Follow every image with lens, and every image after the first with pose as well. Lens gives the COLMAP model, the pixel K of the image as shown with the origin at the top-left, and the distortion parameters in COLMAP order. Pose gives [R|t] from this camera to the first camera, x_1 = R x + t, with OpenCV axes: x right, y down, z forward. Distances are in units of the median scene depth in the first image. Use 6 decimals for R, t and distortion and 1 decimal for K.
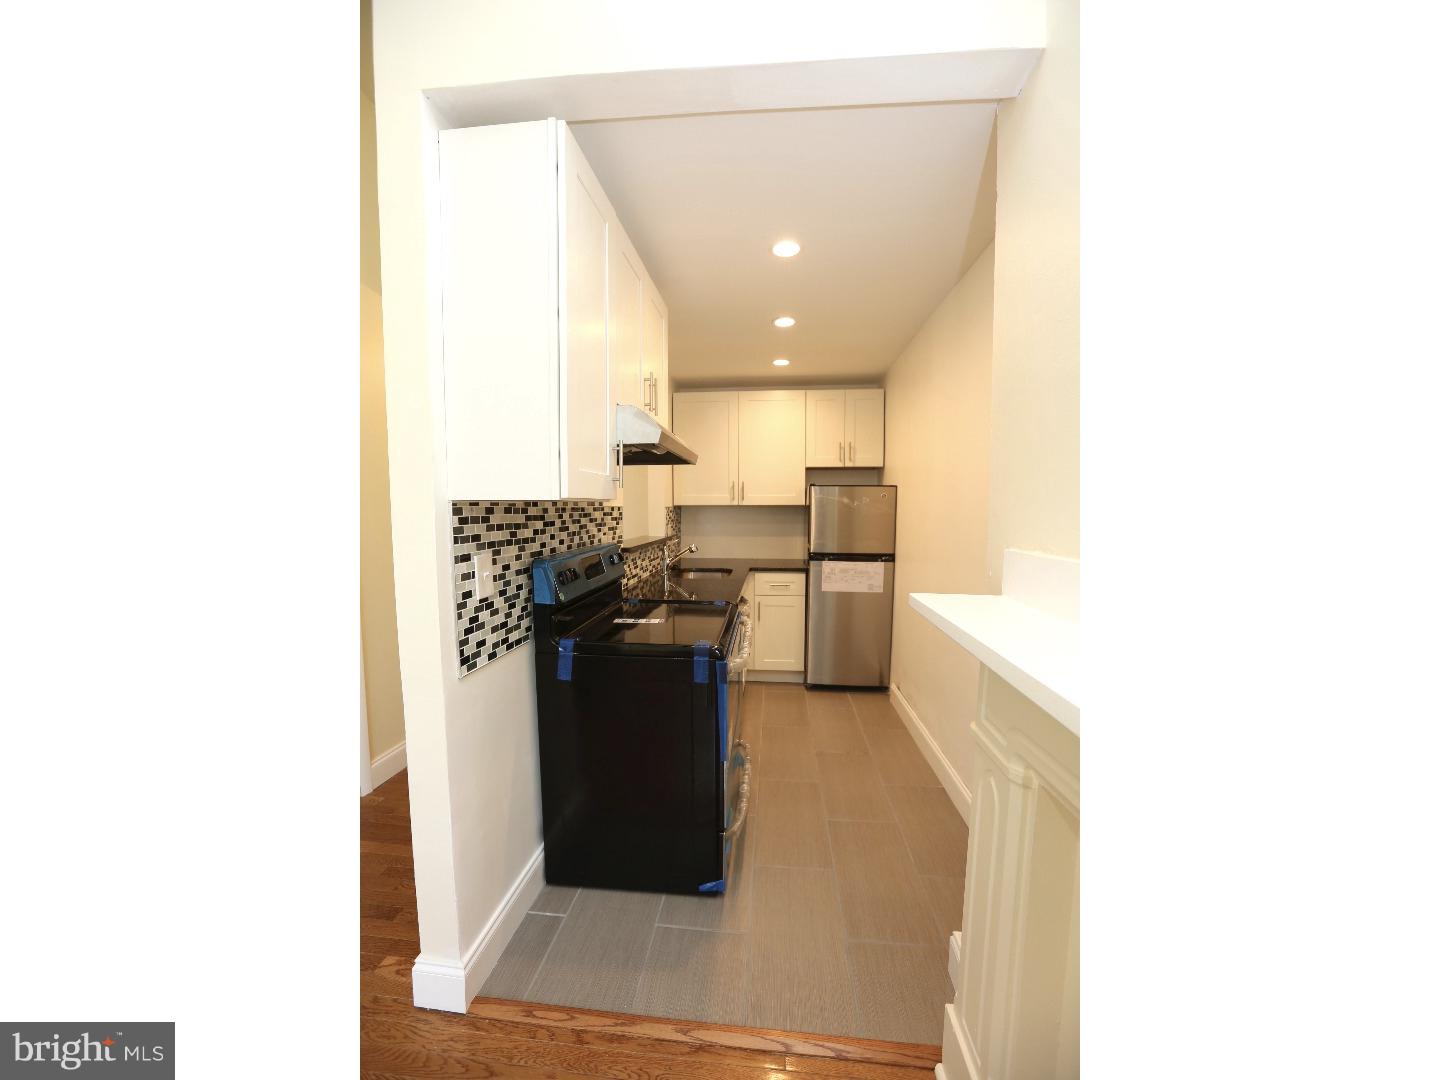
lens RADIAL K [[490.4, 0, 726.9], [0, 490.4, 548.0], [0, 0, 1]] dist [-0.036258, 0.000044]
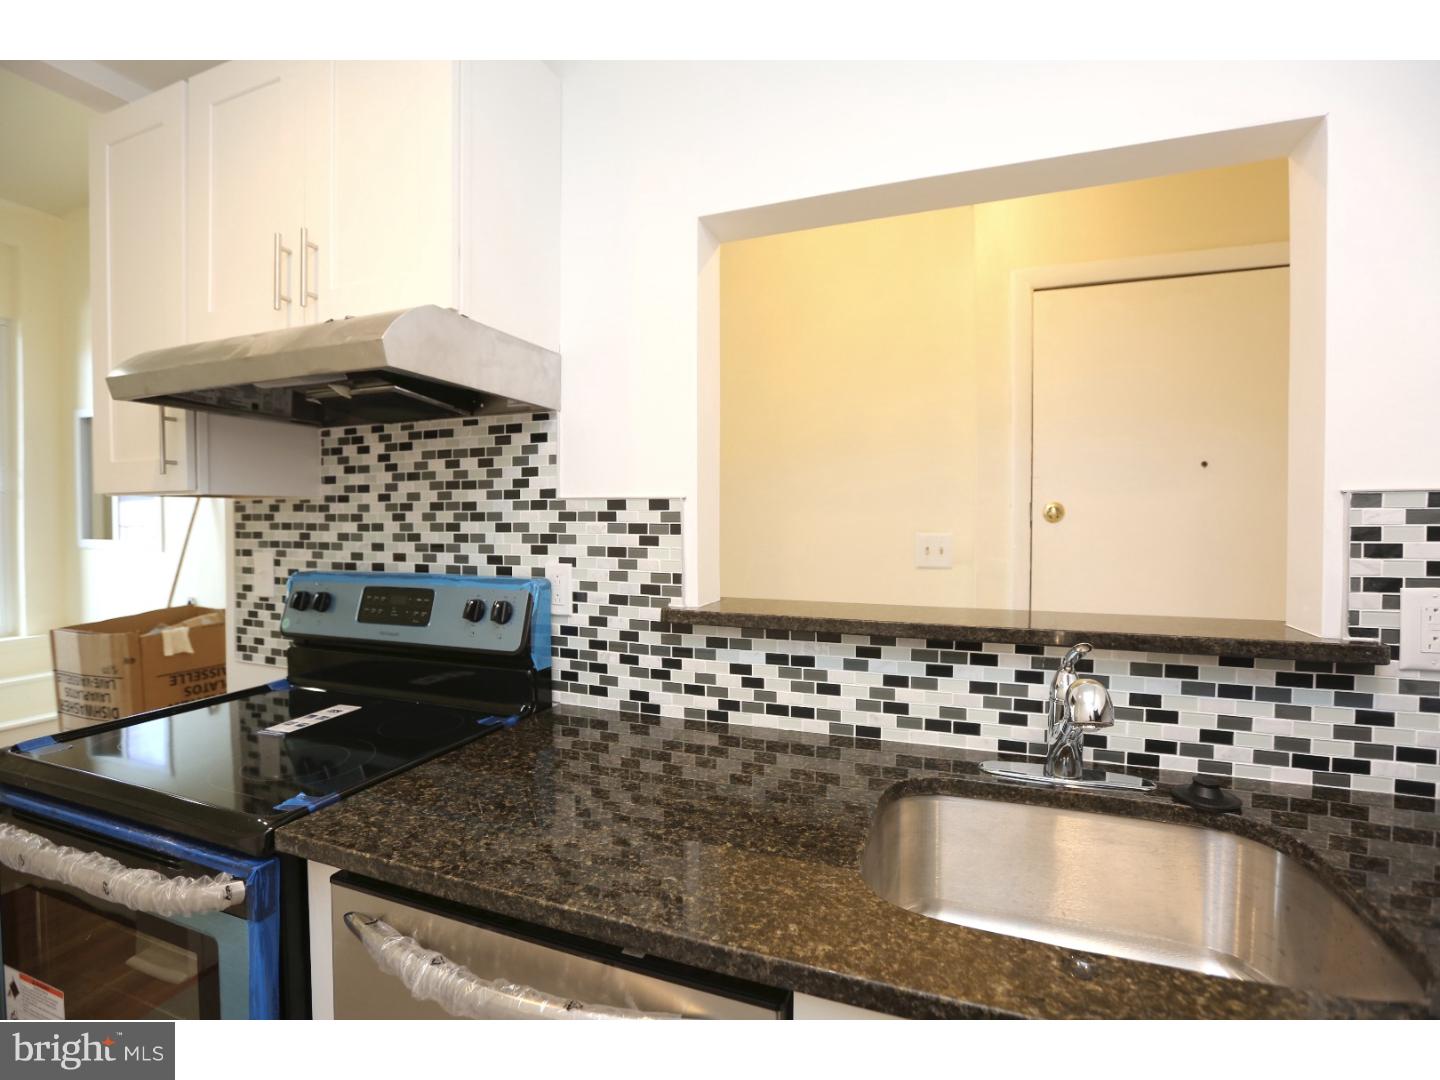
lens RADIAL K [[649.3, 0, 722.9], [0, 649.3, 534.4], [0, 0, 1]] dist [-0.049851, 0.014170]
pose [[-0.264254, 0.021624, -0.964211, 0.327741], [-0.081090, 0.995710, 0.044554, -0.104181], [0.961038, 0.089962, -0.261367, 1.488654]]
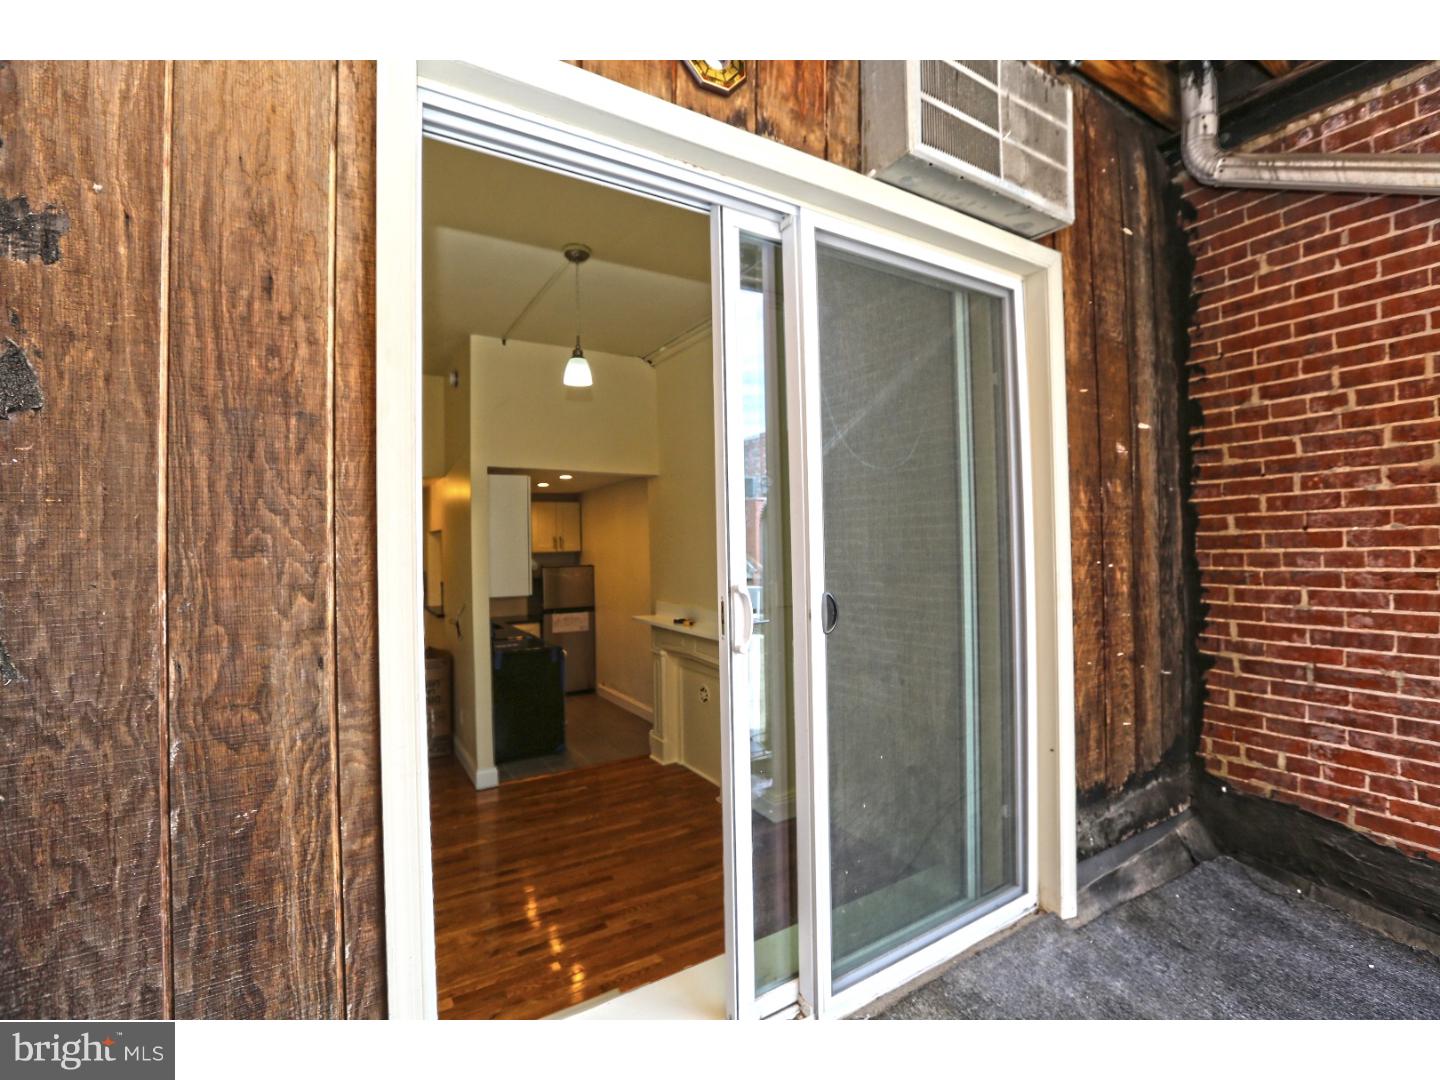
lens RADIAL K [[649.3, 0, 722.9], [0, 649.3, 534.4], [0, 0, 1]] dist [-0.049851, 0.014170]
pose [[0.799881, -0.009466, 0.600084, -1.050889], [0.071296, 0.994294, -0.079350, -0.040386], [-0.595908, 0.106254, 0.795992, -1.752399]]
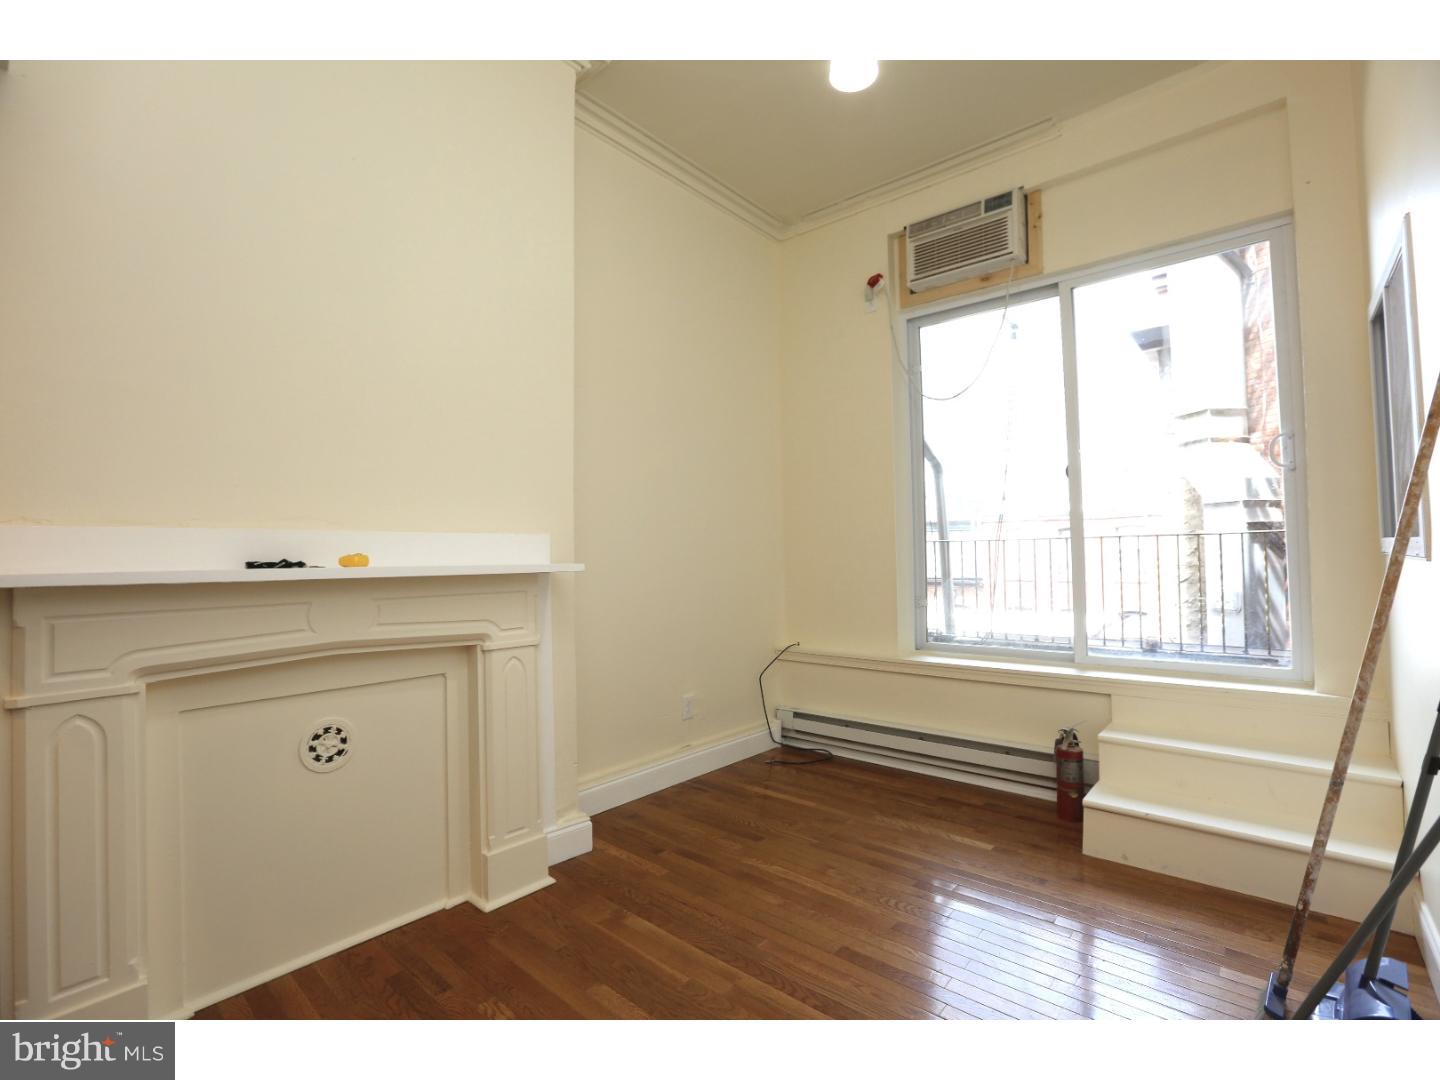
lens RADIAL K [[674.4, 0, 720.0], [0, 674.4, 540.0], [0, 0, 1]] dist [0.001546, 0.000303]
pose [[-0.811980, 0.020727, 0.583317, -0.746677], [0.059077, 0.997156, 0.046803, 0.036353], [-0.580688, 0.072464, -0.810895, 0.651237]]
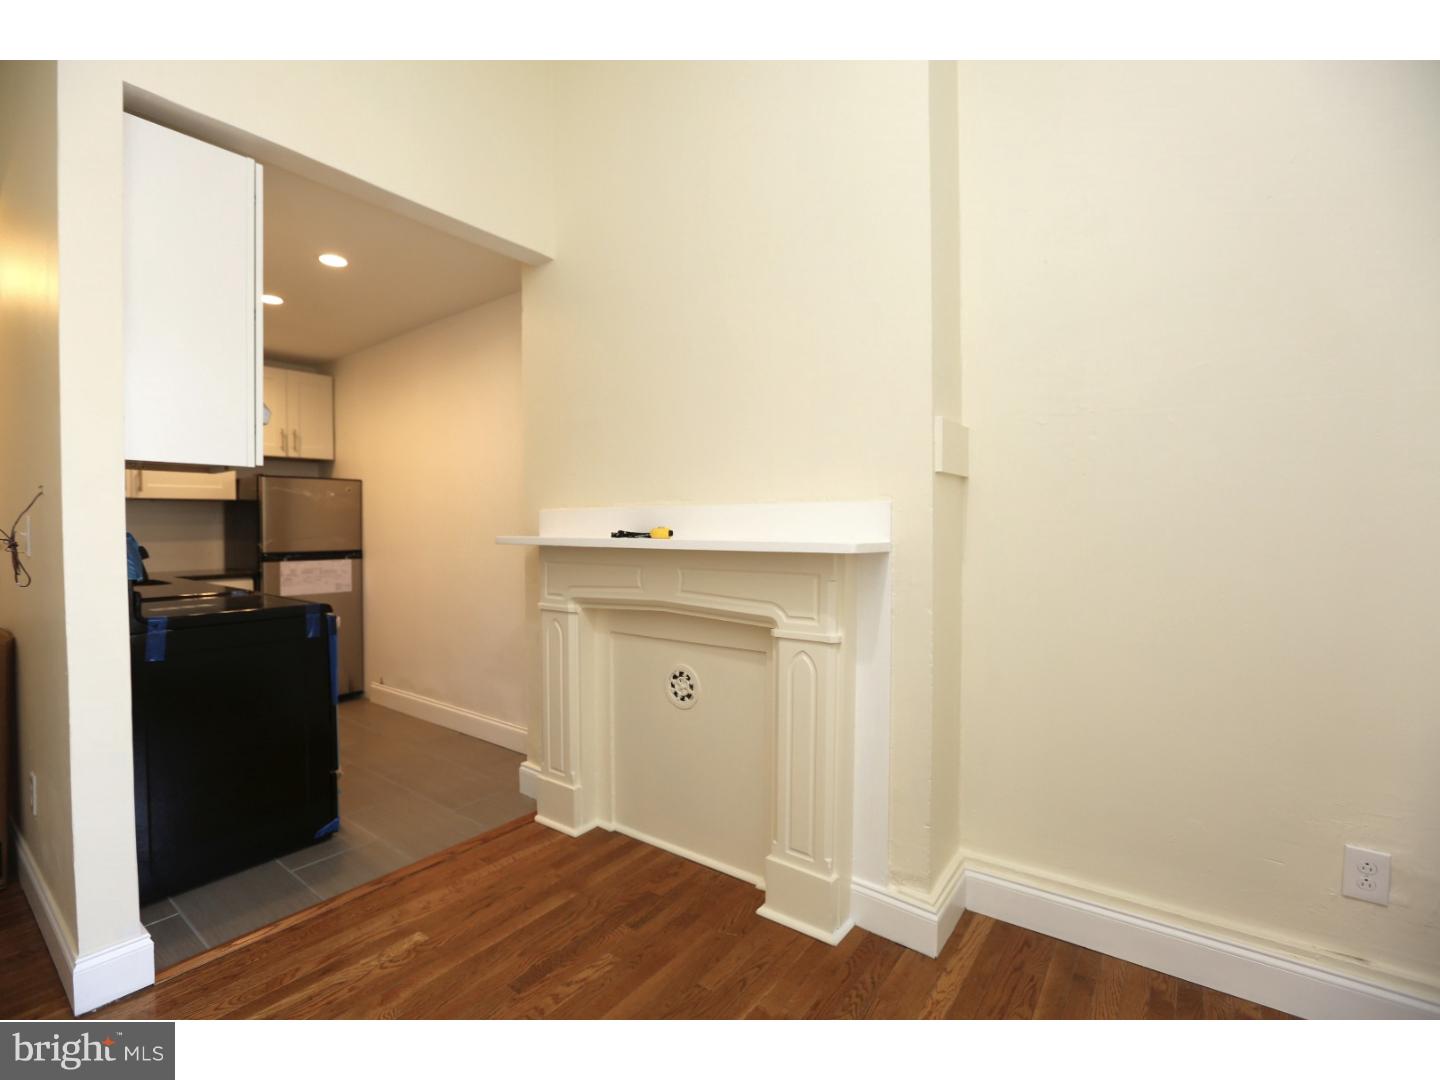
lens RADIAL K [[649.3, 0, 722.9], [0, 649.3, 534.4], [0, 0, 1]] dist [-0.049851, 0.014170]
pose [[0.511953, -0.018647, 0.858811, -0.635581], [0.077990, 0.996644, -0.024851, 0.114909], [-0.855466, 0.079701, 0.511690, -0.448799]]
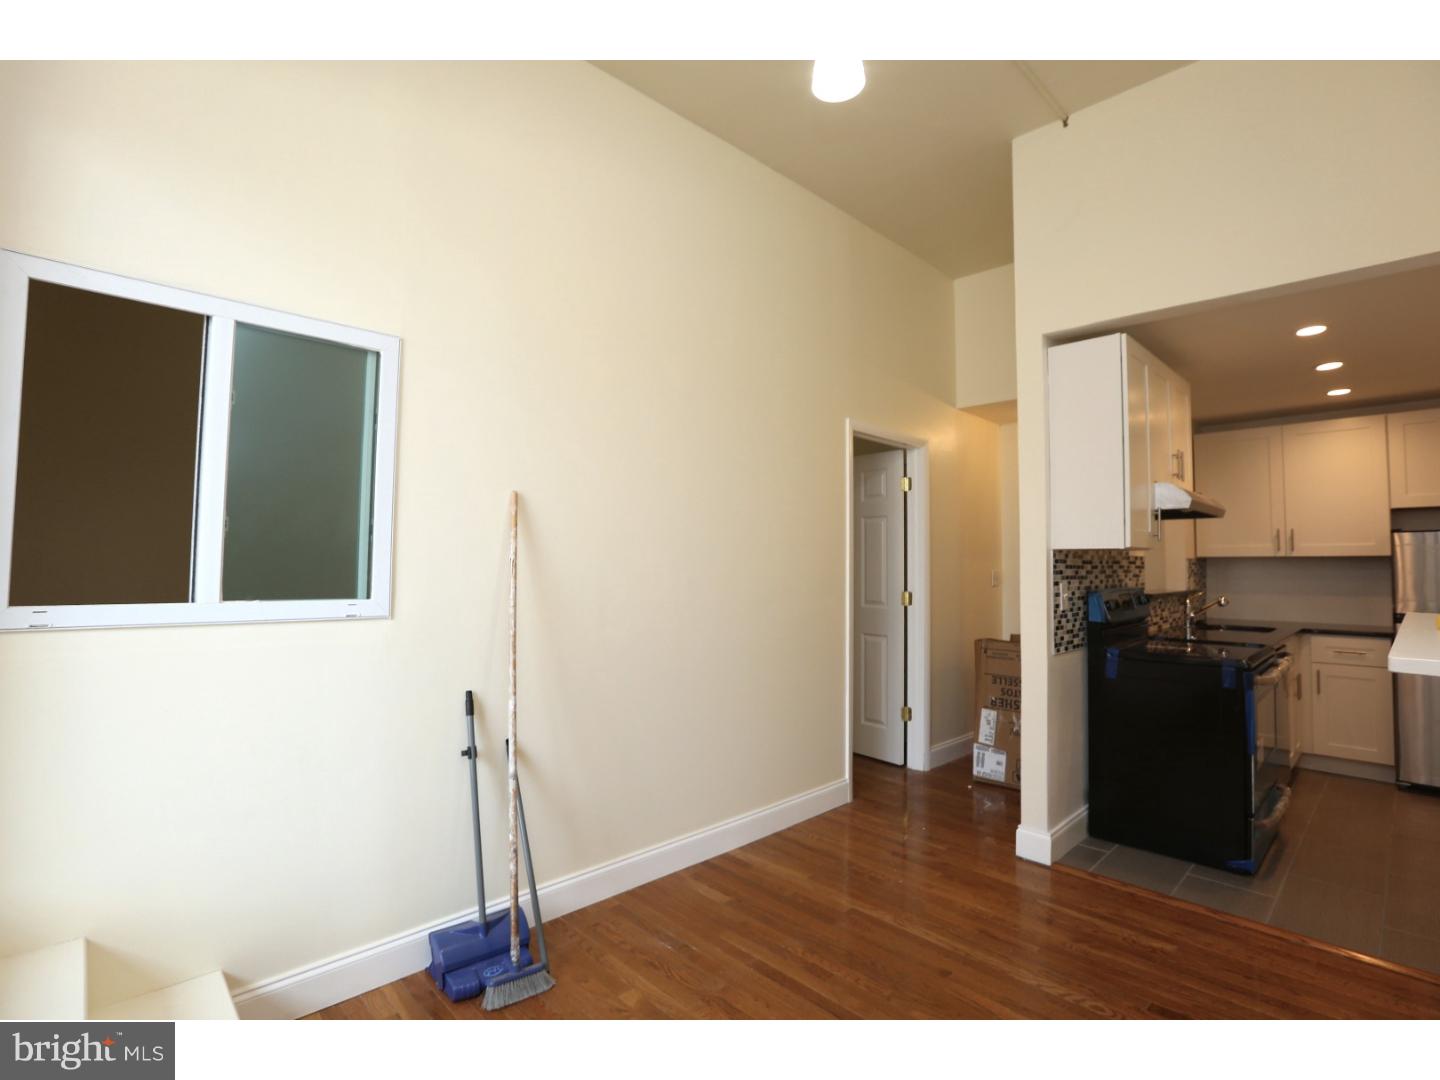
lens RADIAL K [[688.5, 0, 719.4], [0, 688.5, 534.5], [0, 0, 1]] dist [-0.057667, 0.019726]
pose [[0.754824, -0.025450, -0.655433, 0.077123], [-0.059912, 0.992395, -0.107532, 0.110205], [0.653185, 0.120436, 0.747559, -0.968523]]
